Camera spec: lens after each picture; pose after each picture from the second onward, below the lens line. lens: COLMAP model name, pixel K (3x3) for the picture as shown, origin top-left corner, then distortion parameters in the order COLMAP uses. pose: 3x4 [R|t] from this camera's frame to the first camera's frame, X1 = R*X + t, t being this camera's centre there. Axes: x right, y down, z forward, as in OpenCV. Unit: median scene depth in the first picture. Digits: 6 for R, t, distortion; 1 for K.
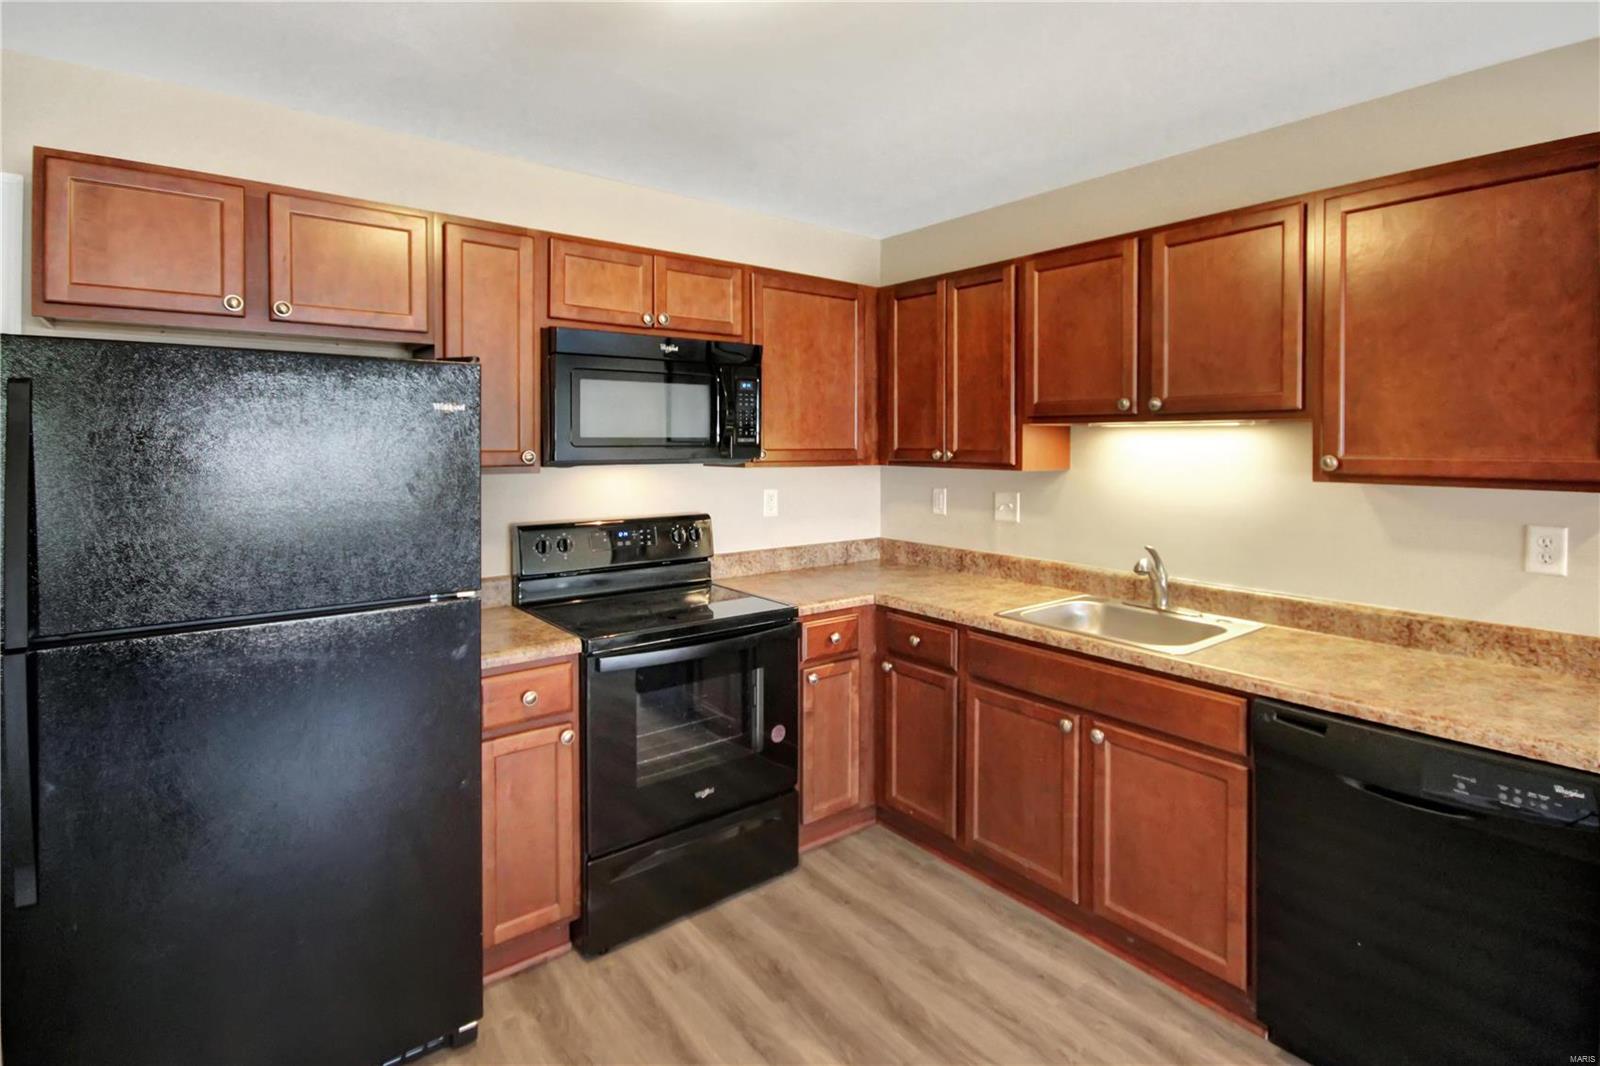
lens RADIAL K [[789.0, 0, 805.9], [0, 789.0, 452.9], [0, 0, 1]] dist [-0.002202, -0.000173]
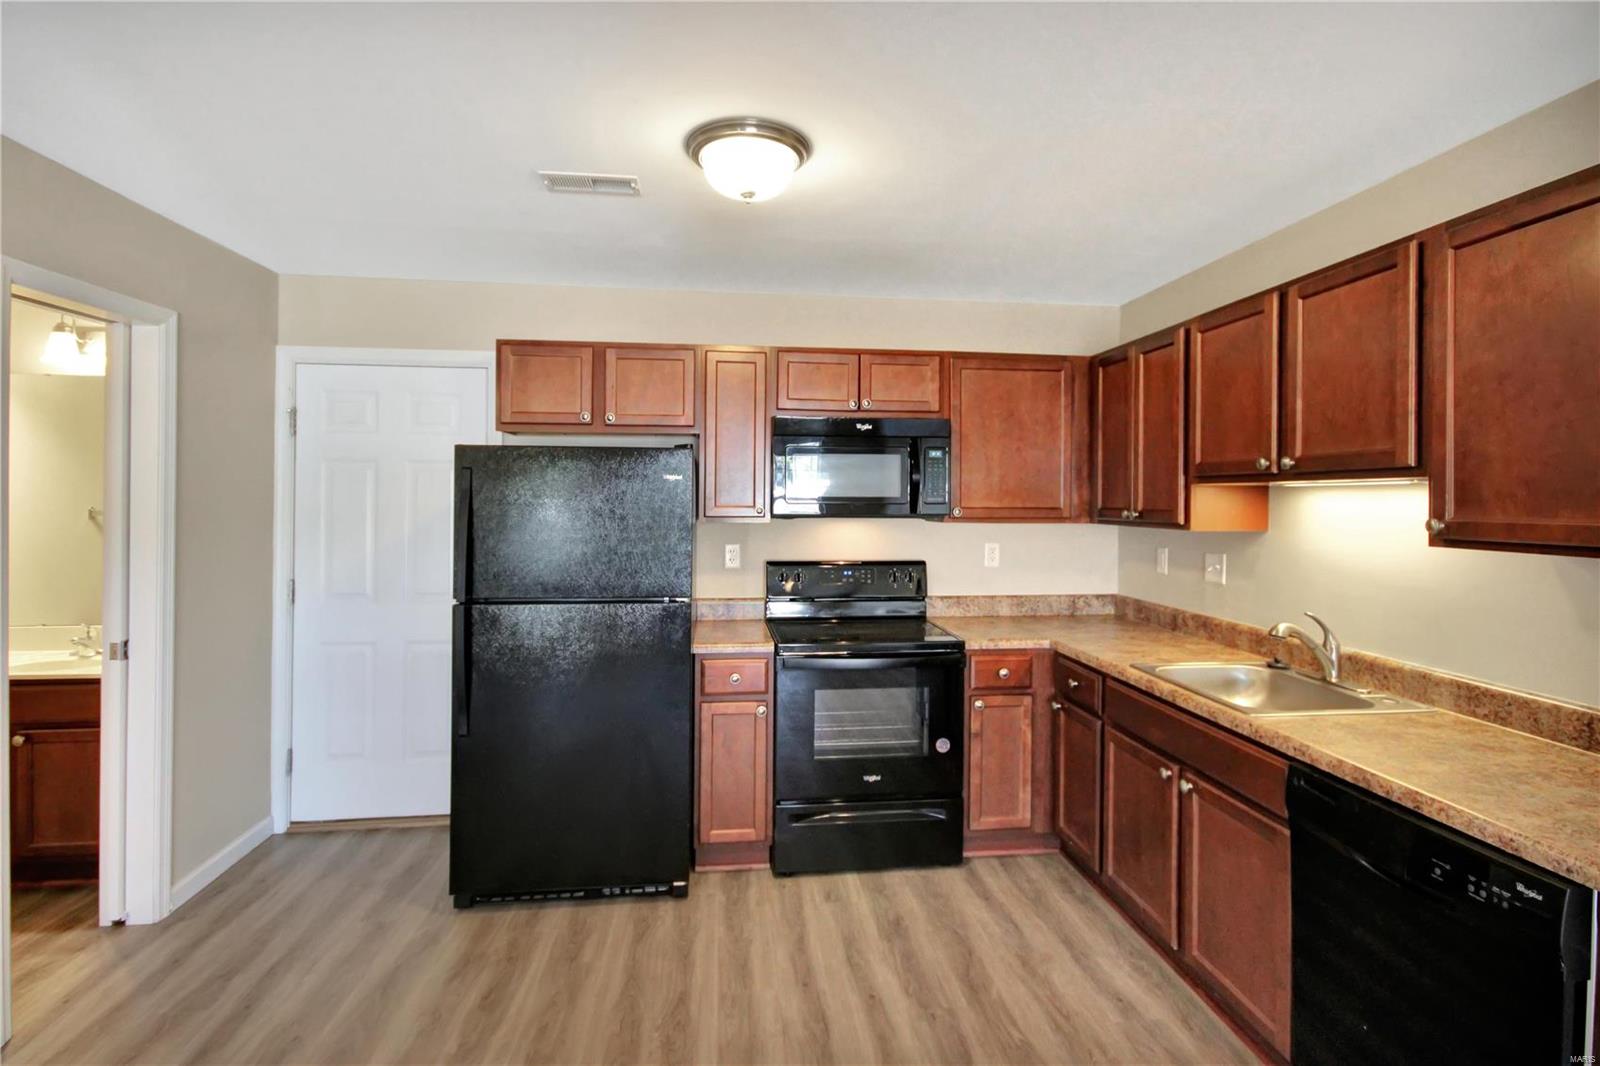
lens RADIAL K [[761.7, 0, 796.4], [0, 761.7, 500.5], [0, 0, 1]] dist [-0.000492, -0.000381]
pose [[0.849731, 0.003699, -0.527204, 0.370821], [-0.011536, 0.999866, -0.011577, 0.001674], [0.527090, 0.015920, 0.849660, -0.097647]]
